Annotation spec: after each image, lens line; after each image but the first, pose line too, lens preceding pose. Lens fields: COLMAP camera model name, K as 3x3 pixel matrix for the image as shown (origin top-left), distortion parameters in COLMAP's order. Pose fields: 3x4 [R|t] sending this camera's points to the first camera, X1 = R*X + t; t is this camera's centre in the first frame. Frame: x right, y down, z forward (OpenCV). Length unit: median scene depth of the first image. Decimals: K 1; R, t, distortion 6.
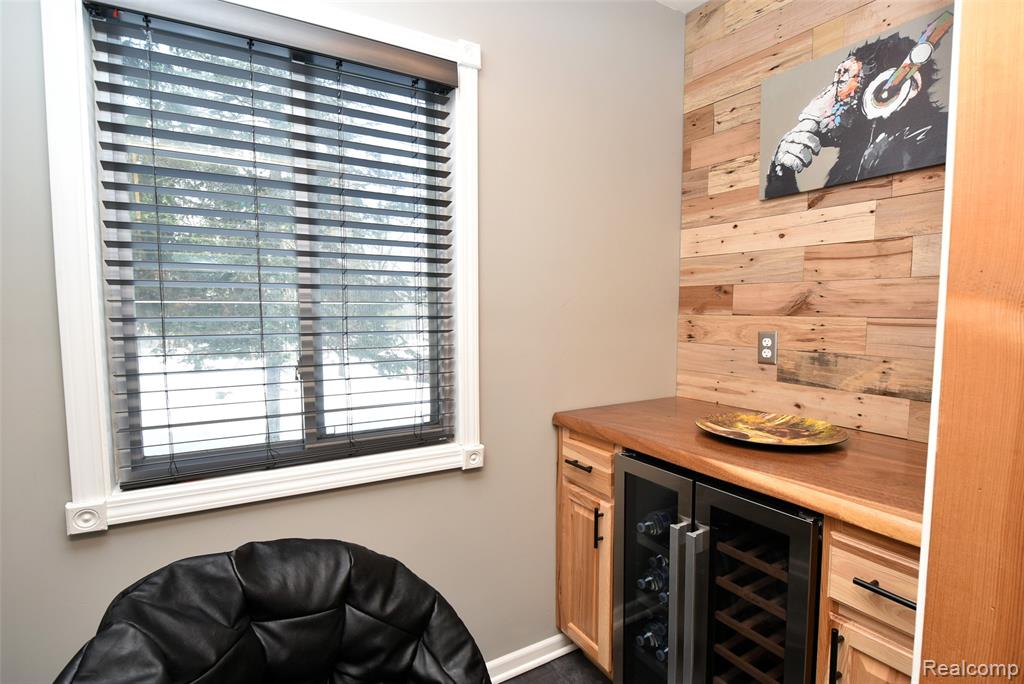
lens RADIAL K [[523.0, 0, 526.8], [0, 523.0, 348.5], [0, 0, 1]] dist [0.005714, -0.012296]
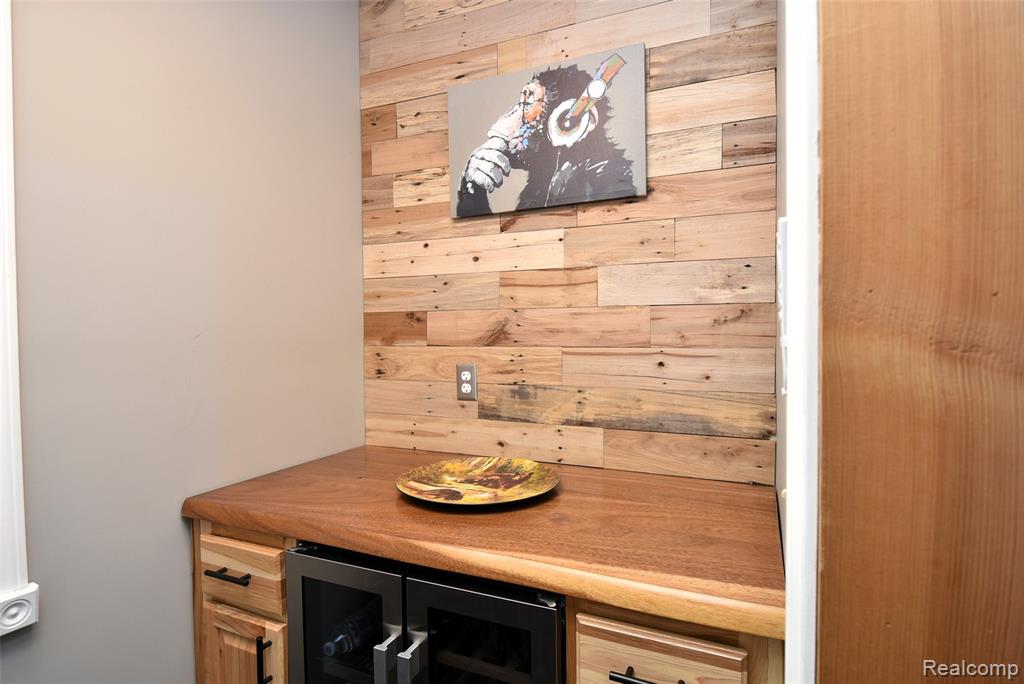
lens RADIAL K [[523.0, 0, 526.8], [0, 523.0, 348.5], [0, 0, 1]] dist [0.005714, -0.012296]
pose [[0.824260, -0.021804, 0.565791, 0.043286], [0.051286, 0.998026, -0.036253, -0.023372], [-0.563884, 0.058899, 0.823751, 0.223813]]
